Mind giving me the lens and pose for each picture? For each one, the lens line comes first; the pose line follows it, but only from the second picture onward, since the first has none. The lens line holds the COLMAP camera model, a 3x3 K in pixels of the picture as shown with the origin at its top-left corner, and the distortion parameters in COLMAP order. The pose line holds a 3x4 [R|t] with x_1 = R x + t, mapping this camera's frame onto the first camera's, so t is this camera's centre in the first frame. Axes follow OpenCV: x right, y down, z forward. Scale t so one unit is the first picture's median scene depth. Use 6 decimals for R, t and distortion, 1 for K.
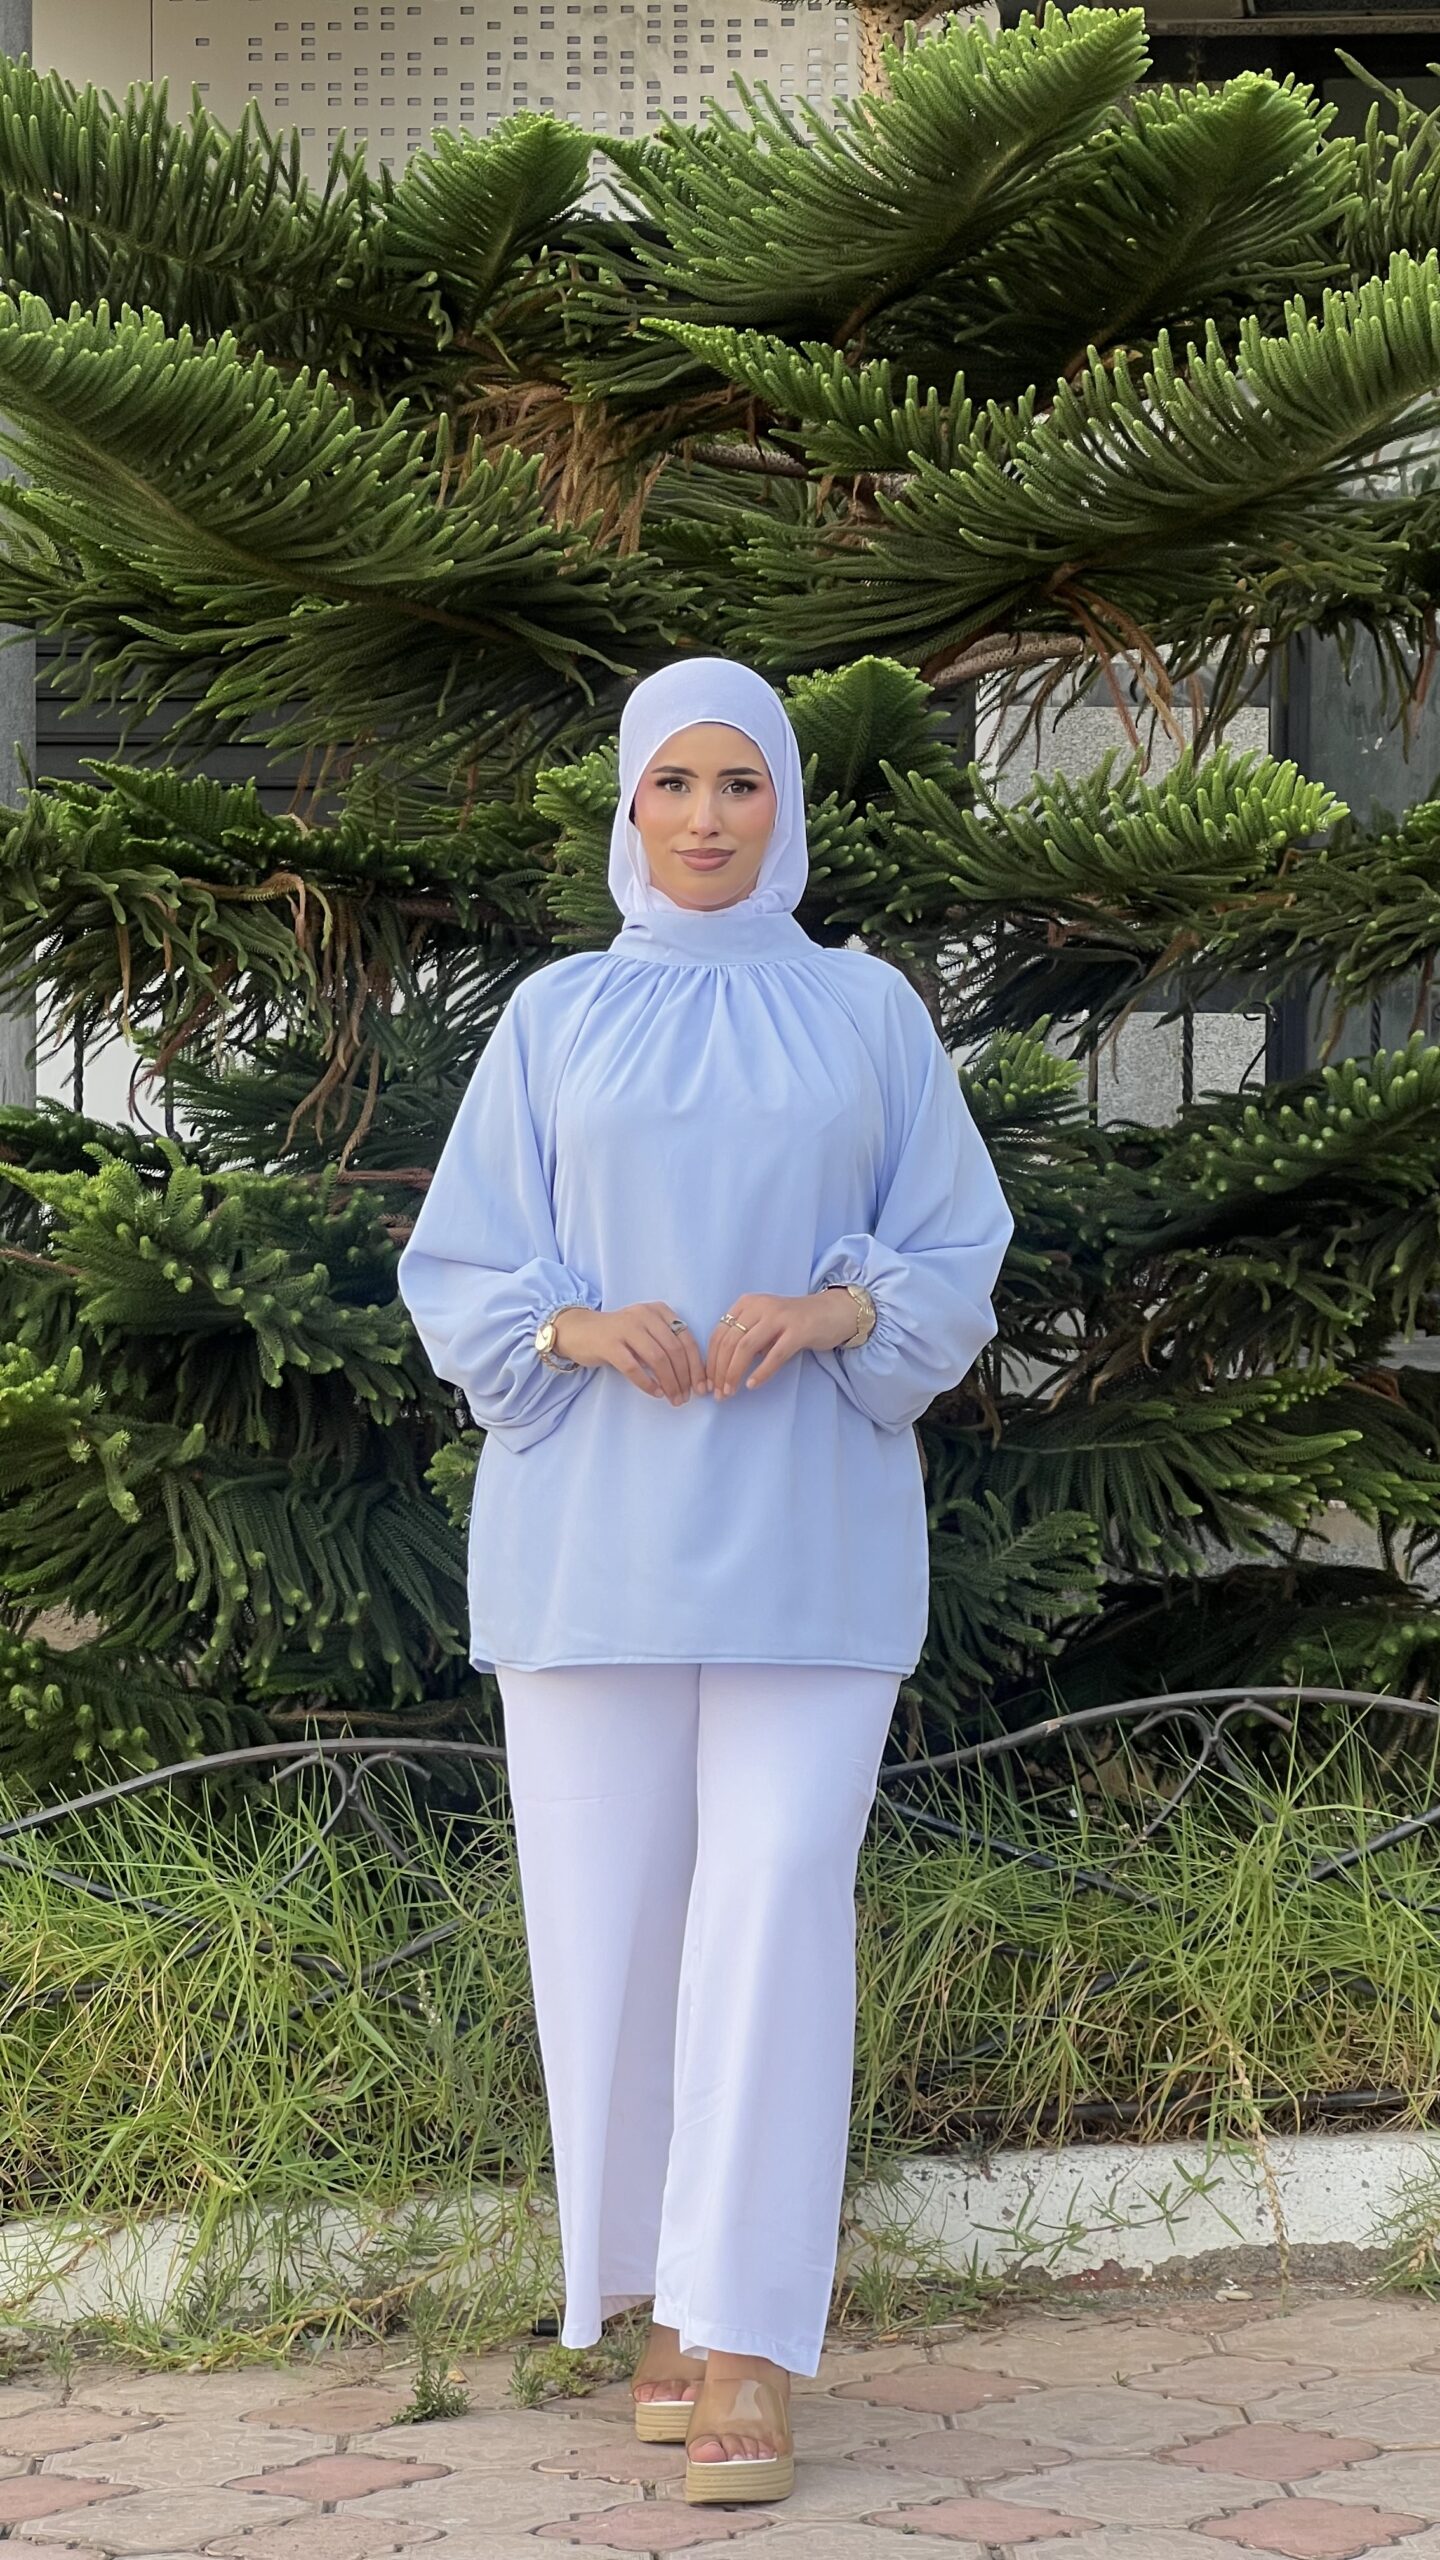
lens RADIAL K [[6685.9, 0, 726.5], [0, 6685.9, 1265.0], [0, 0, 1]] dist [0.141593, 0.000000]
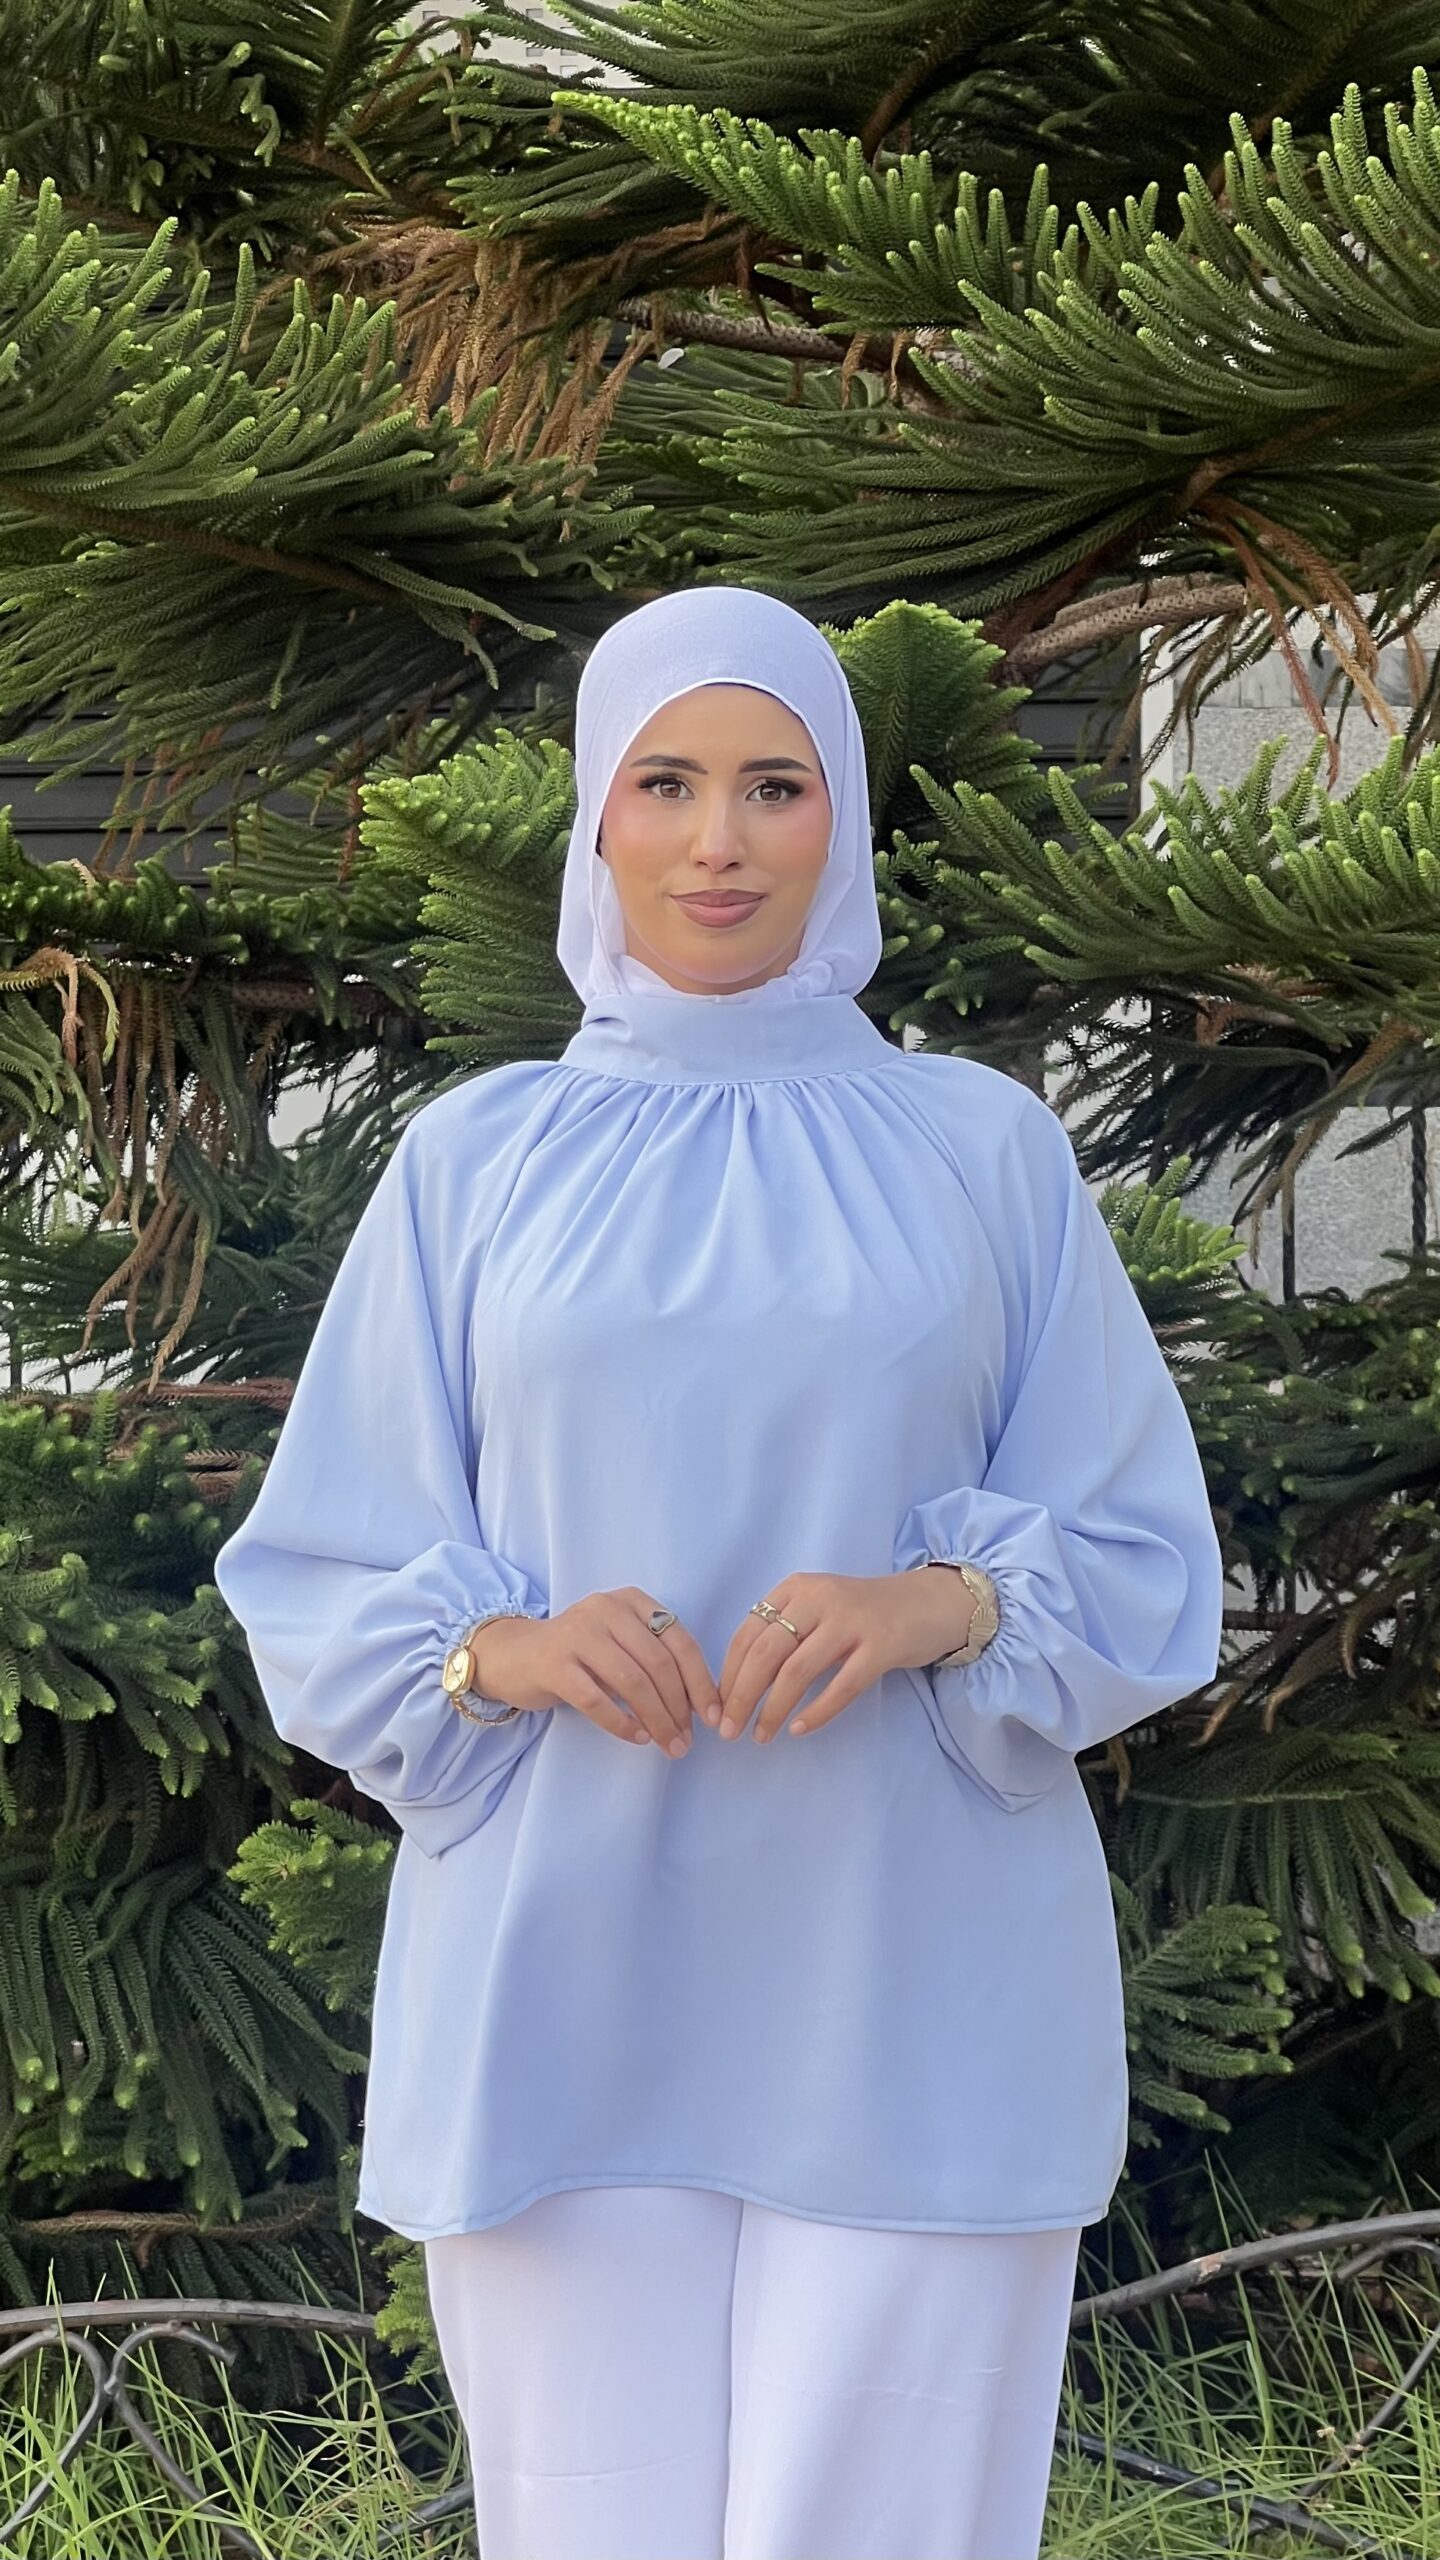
lens RADIAL K [[6685.9, 0, 719.1], [0, 6685.9, 1189.9], [0, 0, 1]] dist [0.141593, 0.000000]
pose [[0.999291, -0.012637, -0.035457, 0.025375], [0.012027, 0.999777, -0.017362, -0.022944], [0.035668, 0.016923, 0.999220, 0.348261]]
